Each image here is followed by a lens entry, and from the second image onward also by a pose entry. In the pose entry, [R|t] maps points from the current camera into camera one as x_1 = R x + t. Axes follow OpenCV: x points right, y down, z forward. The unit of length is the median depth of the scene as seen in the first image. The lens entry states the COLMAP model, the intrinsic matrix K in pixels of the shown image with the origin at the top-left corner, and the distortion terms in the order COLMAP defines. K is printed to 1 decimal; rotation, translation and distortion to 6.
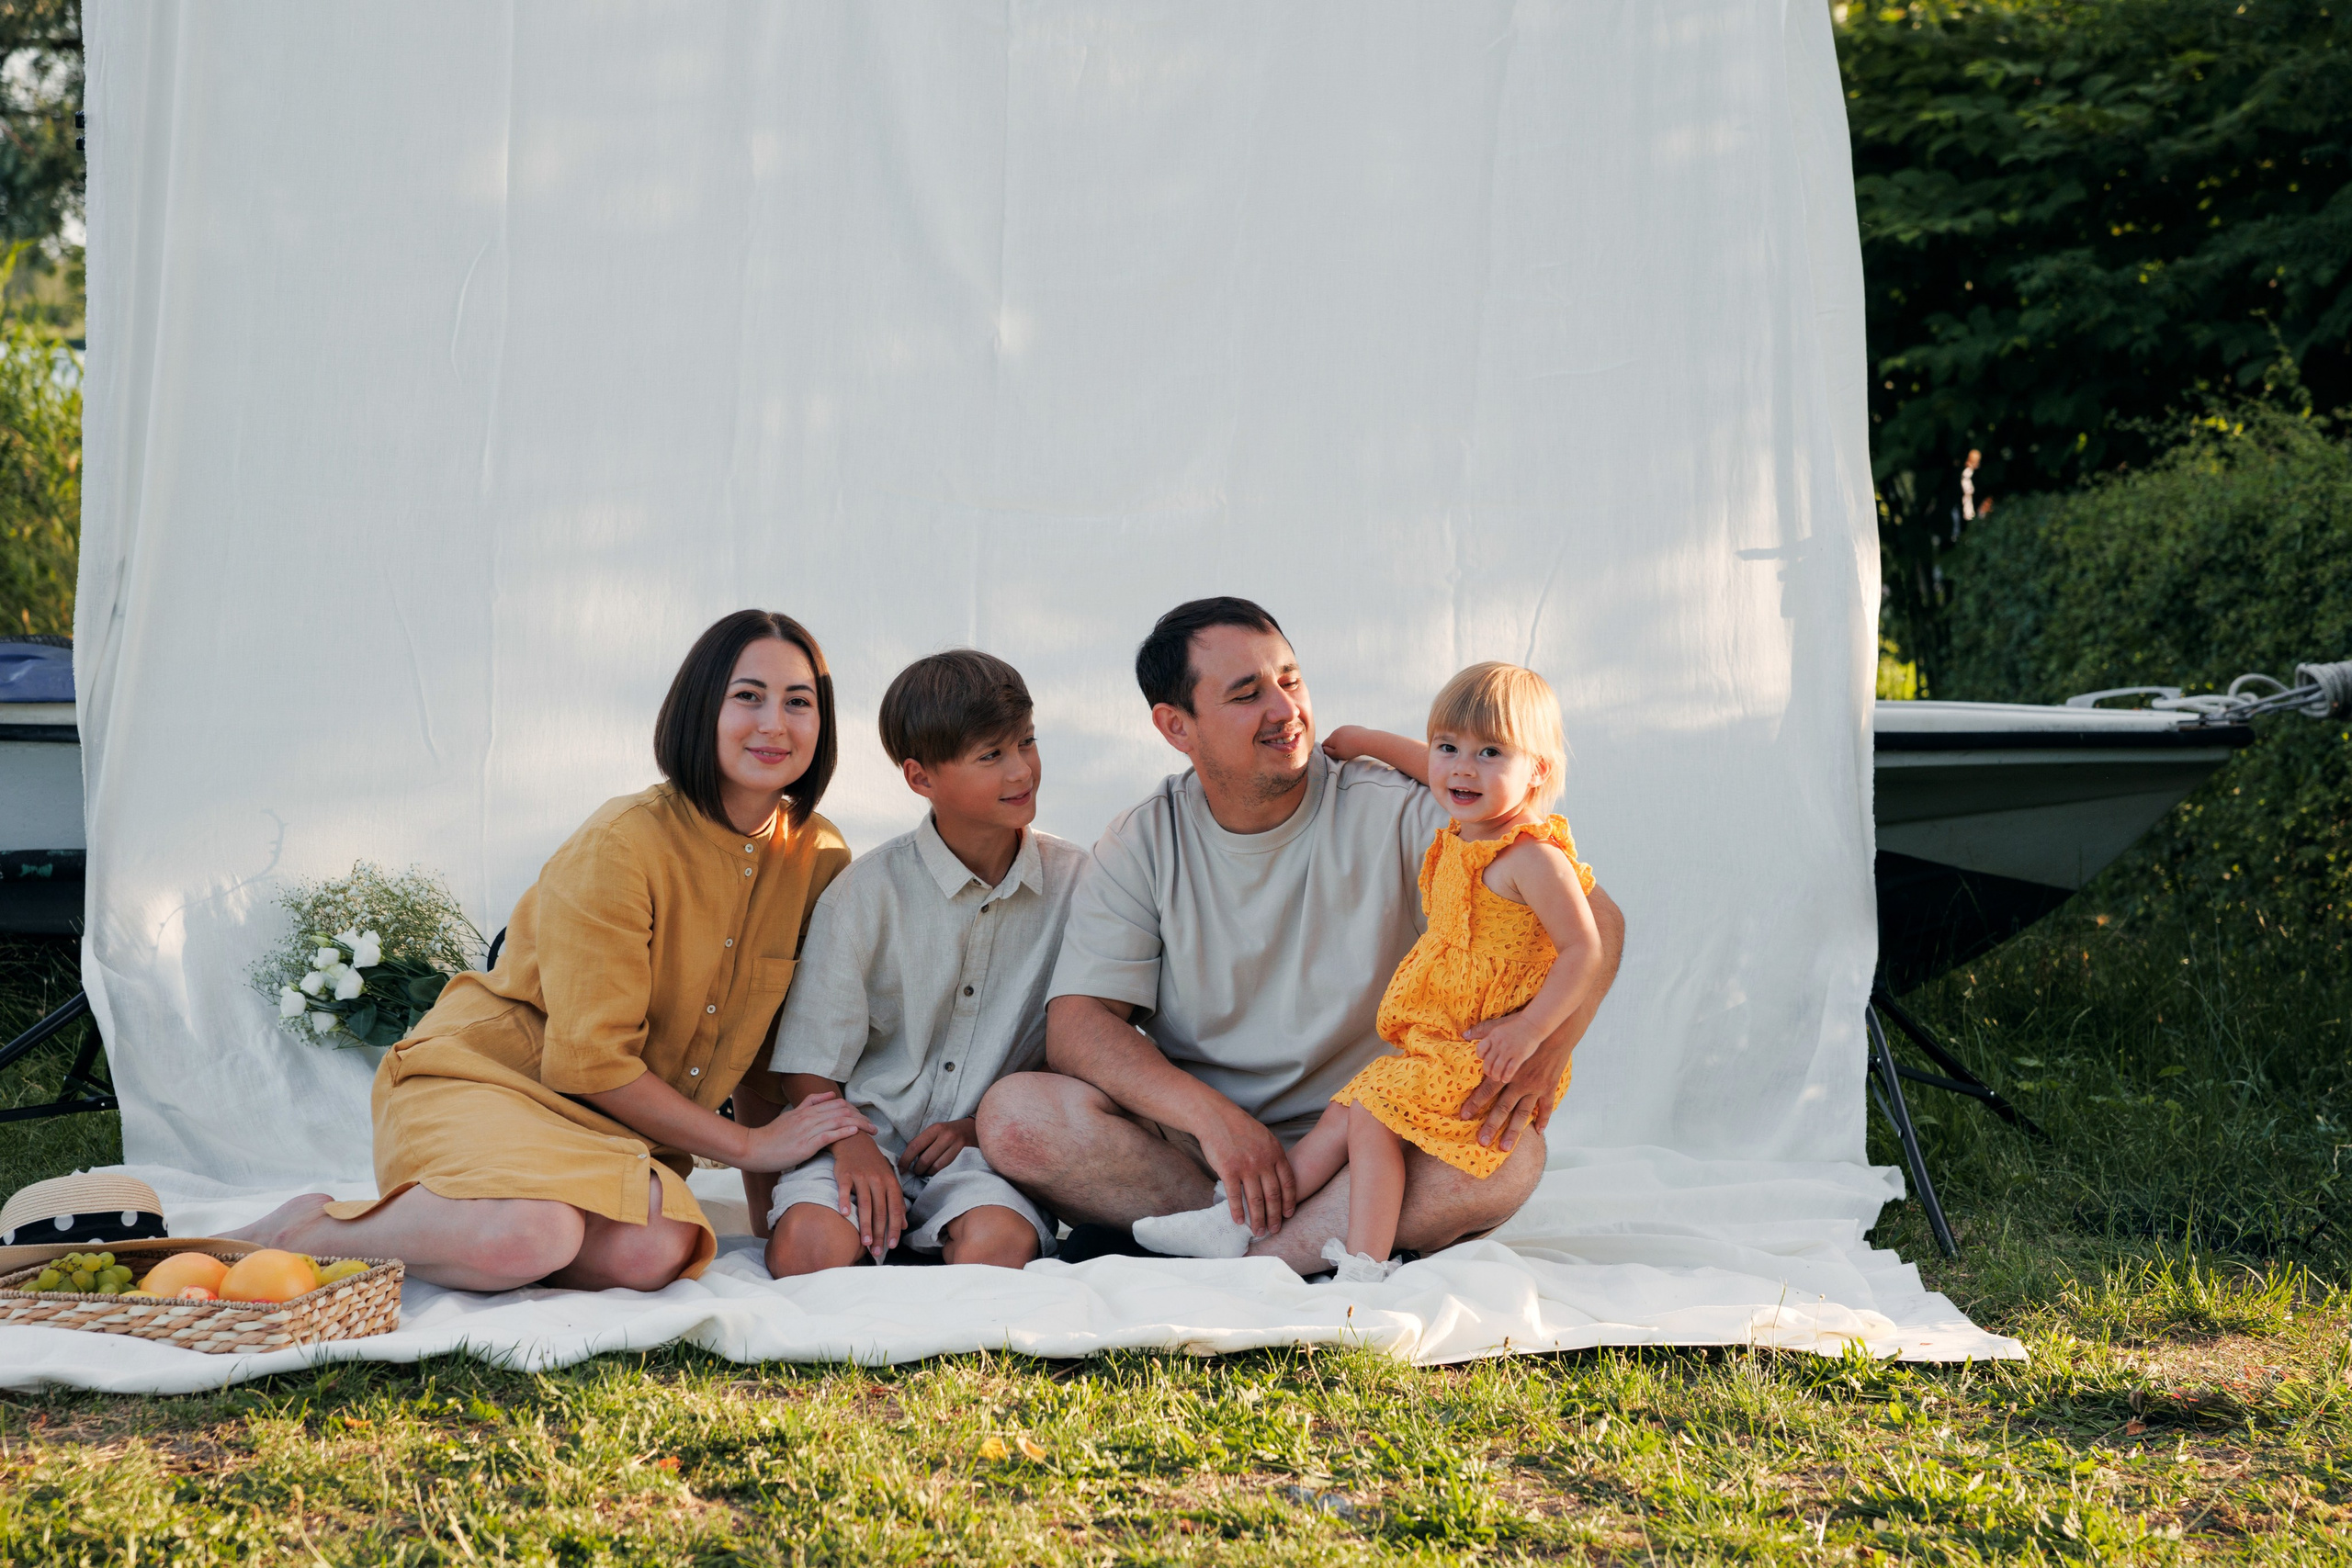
lens RADIAL K [[4649.5, 0, 1185.9], [0, 4649.5, 780.8], [0, 0, 1]] dist [0.062343, 0.000000]
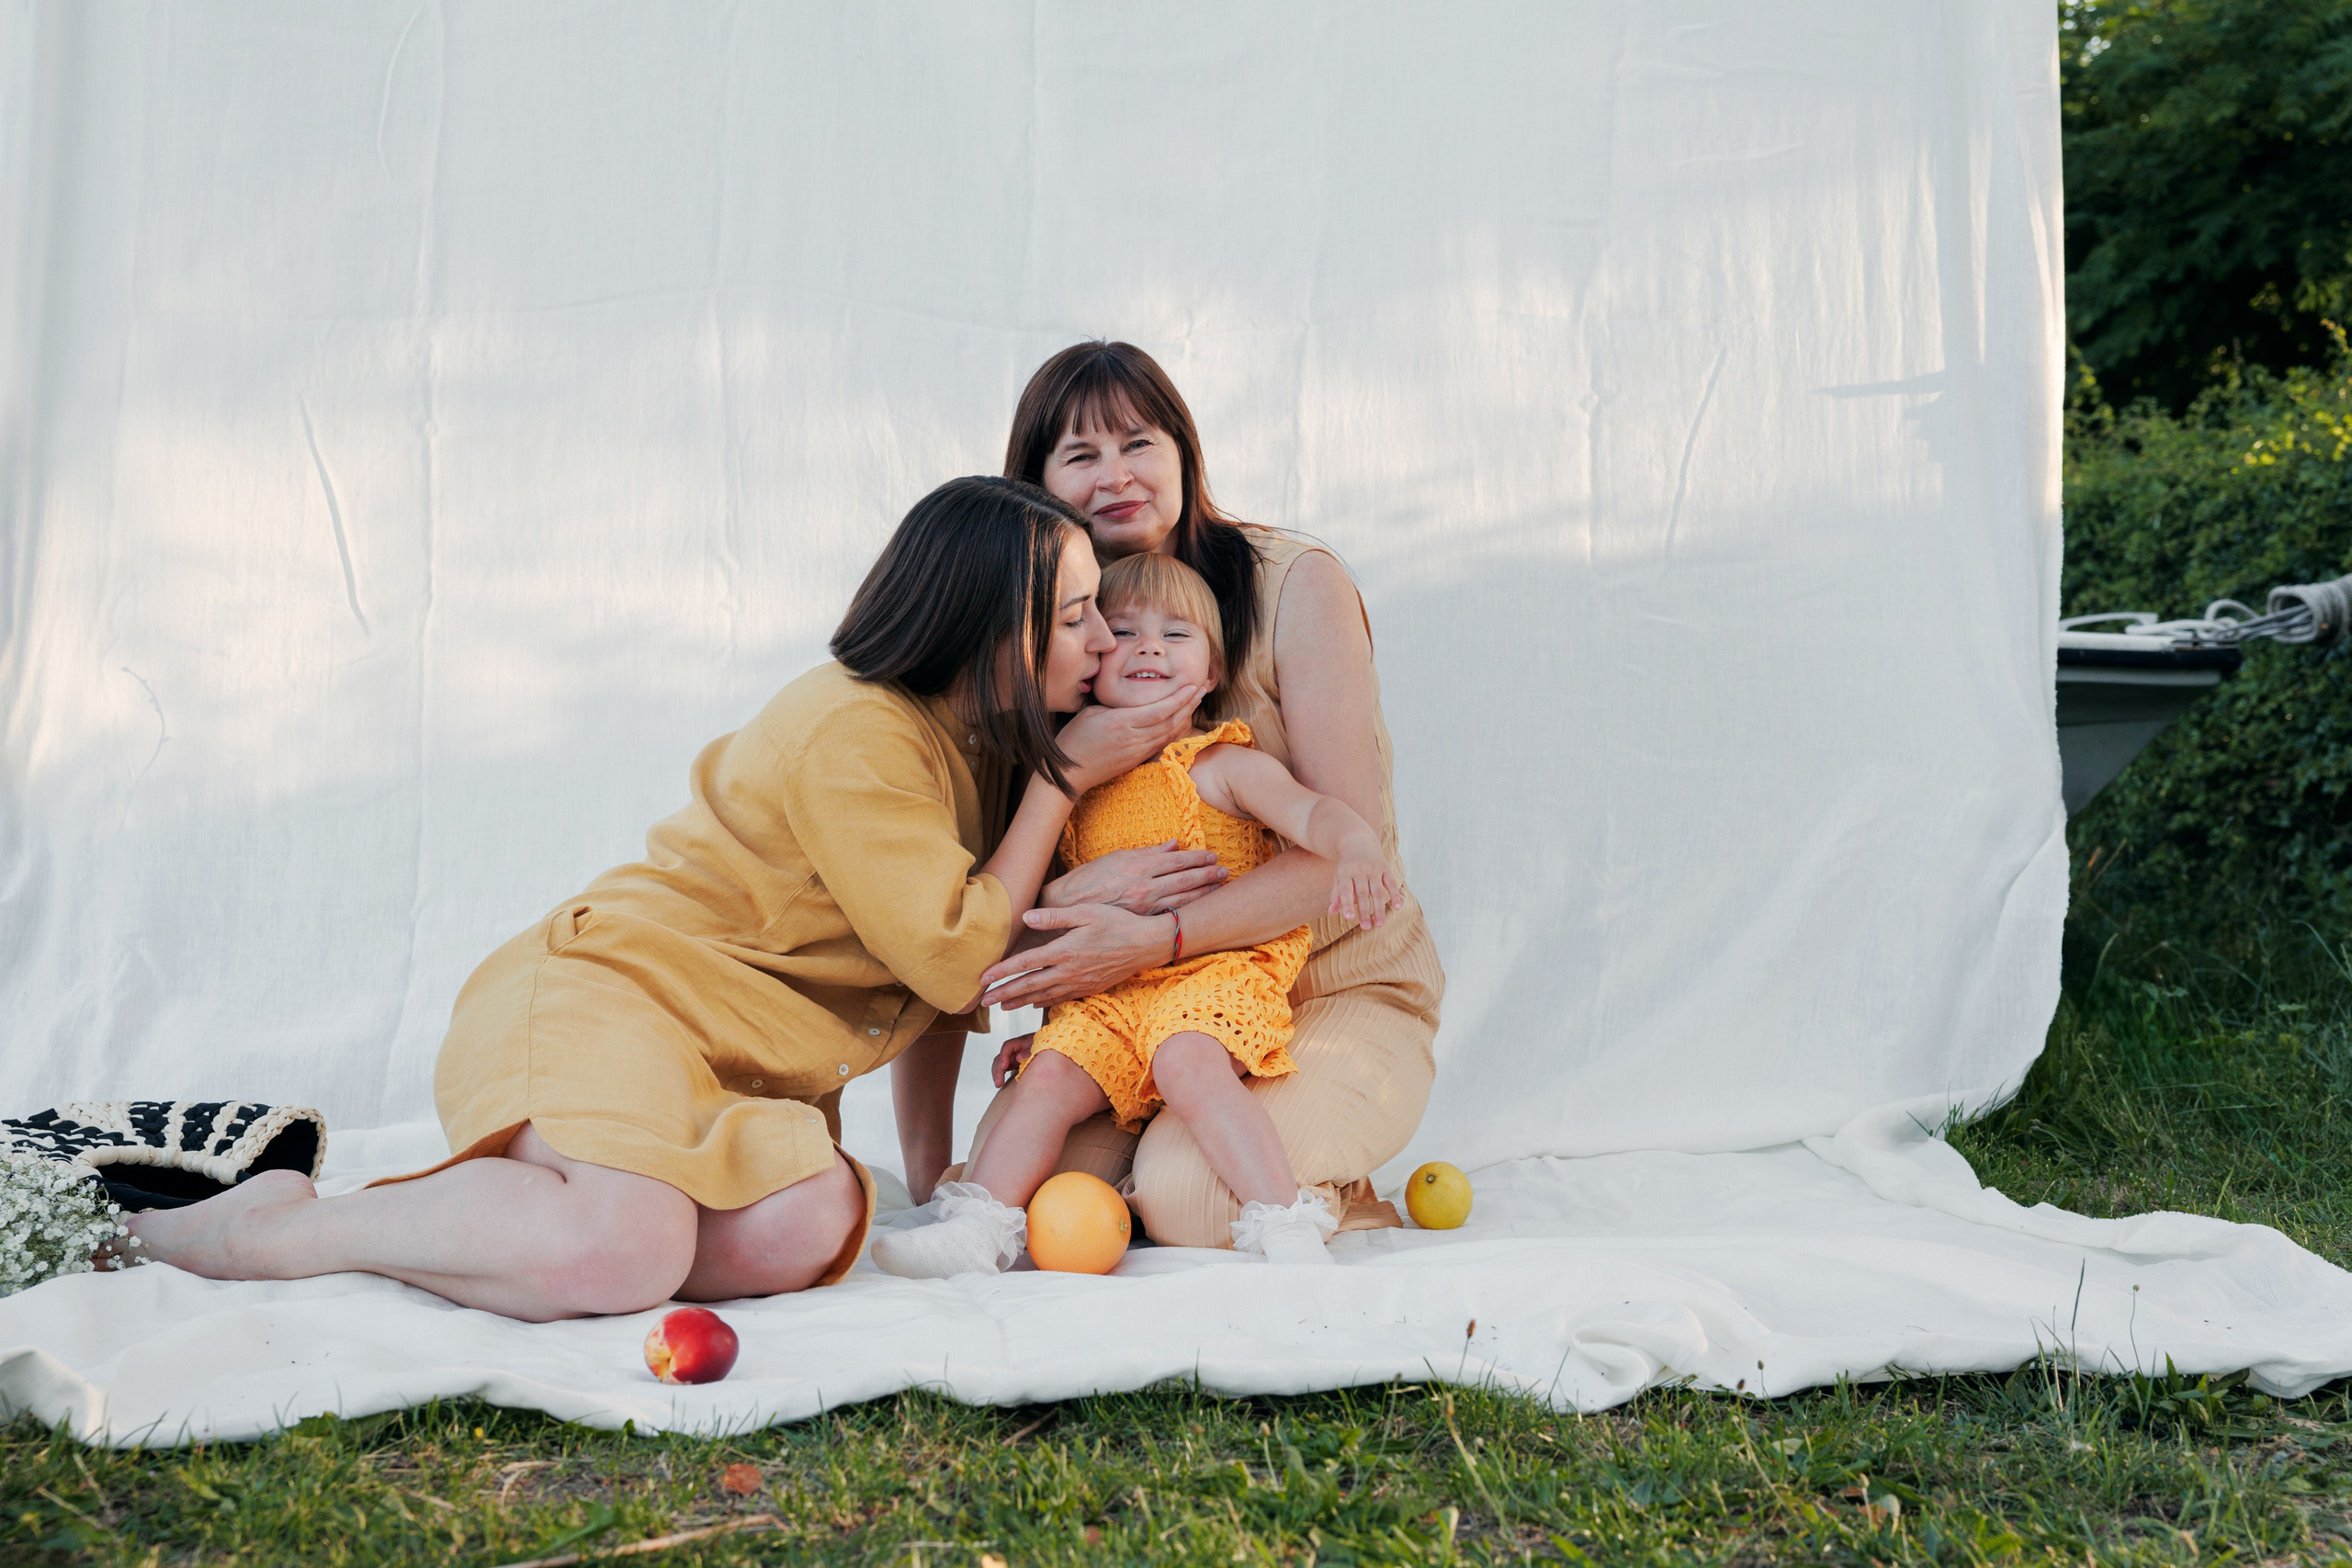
lens RADIAL K [[3273.0, 0, 1177.0], [0, 3273.0, 773.8], [0, 0, 1]] dist [0.060264, 0.000000]
pose [[0.998651, -0.012656, 0.050364, -0.028762], [0.014487, 0.999241, -0.036163, 0.053785], [-0.049868, 0.036844, 0.998076, 0.554154]]
